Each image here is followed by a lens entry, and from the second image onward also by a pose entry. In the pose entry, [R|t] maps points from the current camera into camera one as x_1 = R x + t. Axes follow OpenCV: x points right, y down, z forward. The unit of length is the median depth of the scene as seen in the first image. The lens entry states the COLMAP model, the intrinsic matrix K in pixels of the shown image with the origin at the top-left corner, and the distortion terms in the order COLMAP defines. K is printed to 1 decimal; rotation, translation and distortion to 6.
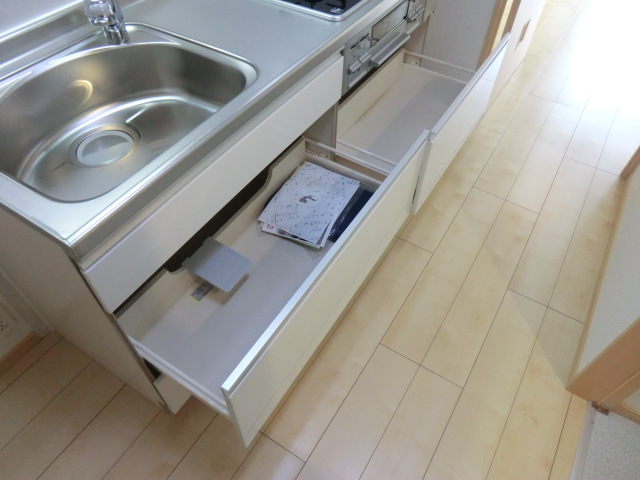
lens RADIAL K [[469.8, 0, 323.1], [0, 469.8, 238.4], [0, 0, 1]] dist [-0.075371, 0.076020]
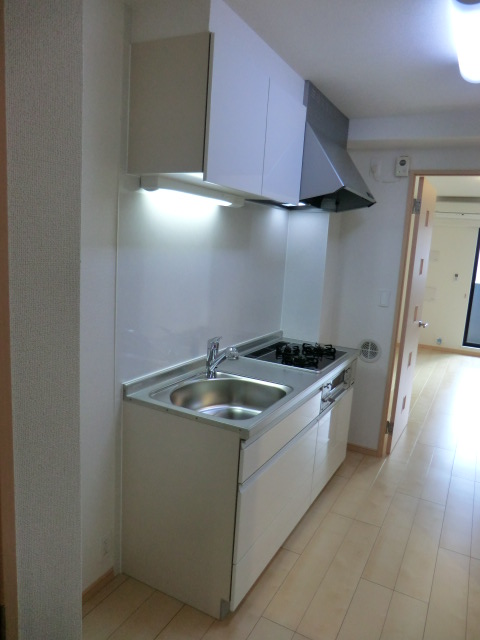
lens RADIAL K [[475.6, 0, 243.6], [0, 475.6, 324.3], [0, 0, 1]] dist [-0.024264, 0.013403]
pose [[0.996111, 0.032475, 0.081906, -0.420027], [0.026926, 0.772929, -0.633921, 0.595105], [-0.083894, 0.633661, 0.769049, -0.615060]]
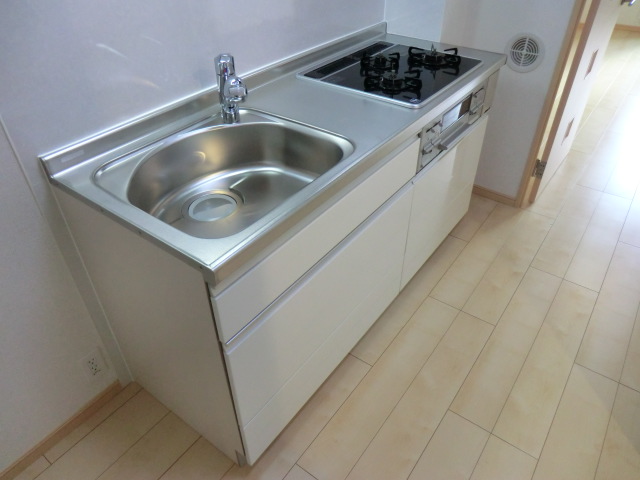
lens RADIAL K [[469.8, 0, 318.1], [0, 469.8, 240.4], [0, 0, 1]] dist [-0.075371, 0.076020]
pose [[0.996638, 0.027102, -0.077323, -0.104384], [-0.042357, 0.978248, -0.203070, 0.093131], [0.070138, 0.205662, 0.976106, -0.082341]]
